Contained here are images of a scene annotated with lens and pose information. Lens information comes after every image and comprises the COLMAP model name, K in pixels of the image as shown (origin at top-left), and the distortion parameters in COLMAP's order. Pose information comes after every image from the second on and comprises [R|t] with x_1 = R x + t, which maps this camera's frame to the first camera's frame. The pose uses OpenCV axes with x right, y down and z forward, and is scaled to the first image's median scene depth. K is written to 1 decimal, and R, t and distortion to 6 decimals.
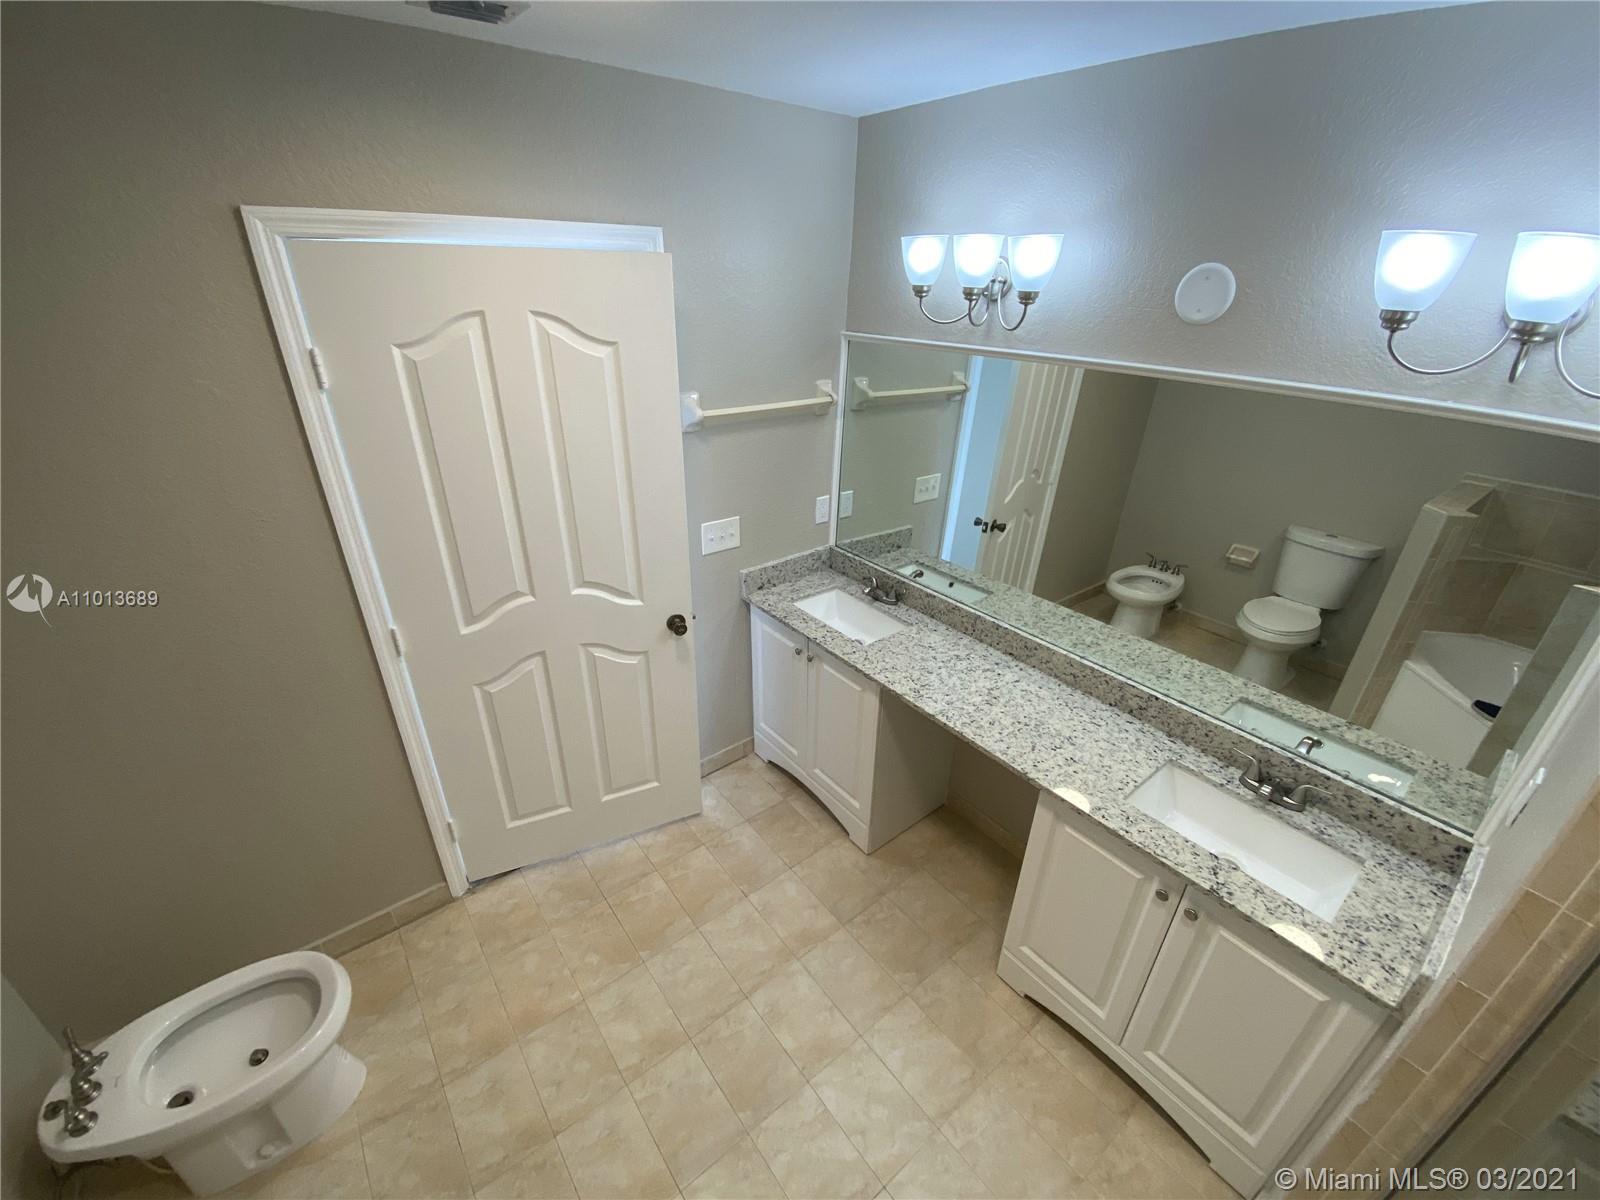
lens RADIAL K [[654.8, 0, 800.0], [0, 654.8, 600.0], [0, 0, 1]] dist [0.036612, -0.028080]
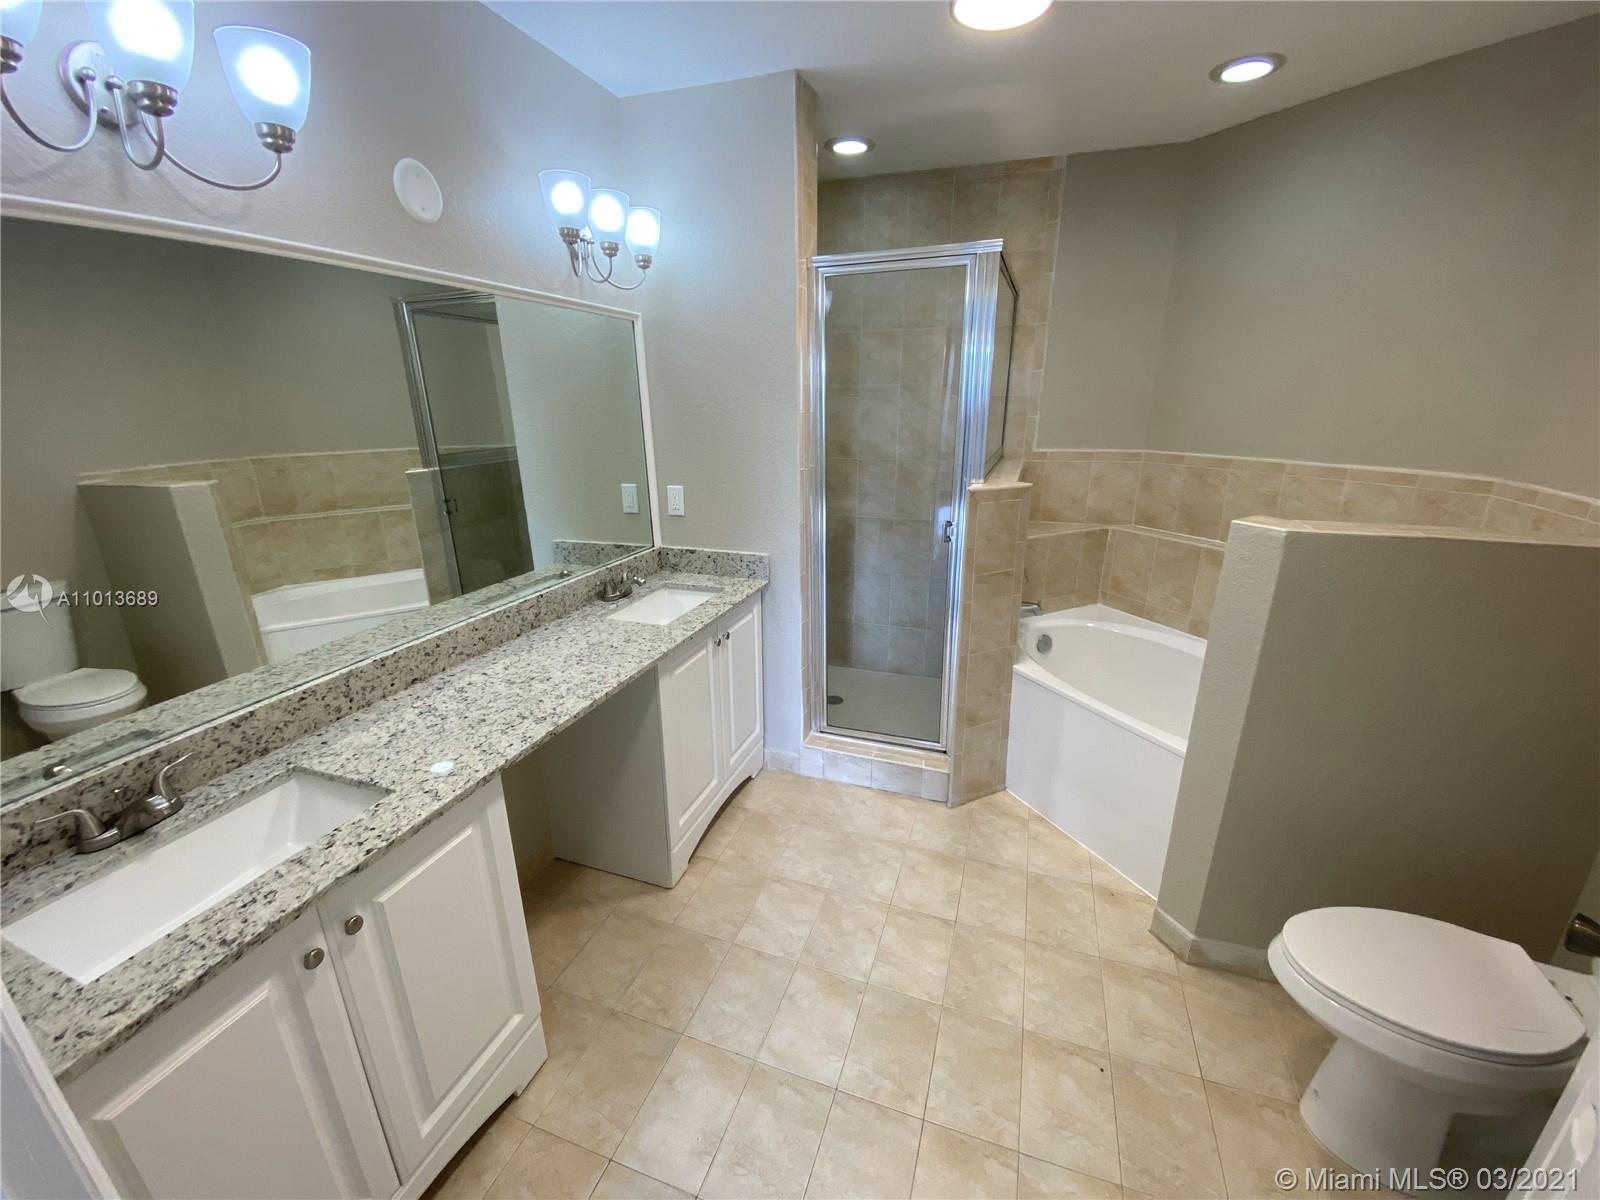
lens RADIAL K [[654.8, 0, 800.0], [0, 654.8, 600.0], [0, 0, 1]] dist [0.036612, -0.028080]
pose [[-0.523659, -0.275646, 0.806102, -0.494510], [0.376002, 0.774285, 0.509024, -0.211314], [-0.764463, 0.569651, -0.301818, 0.919051]]
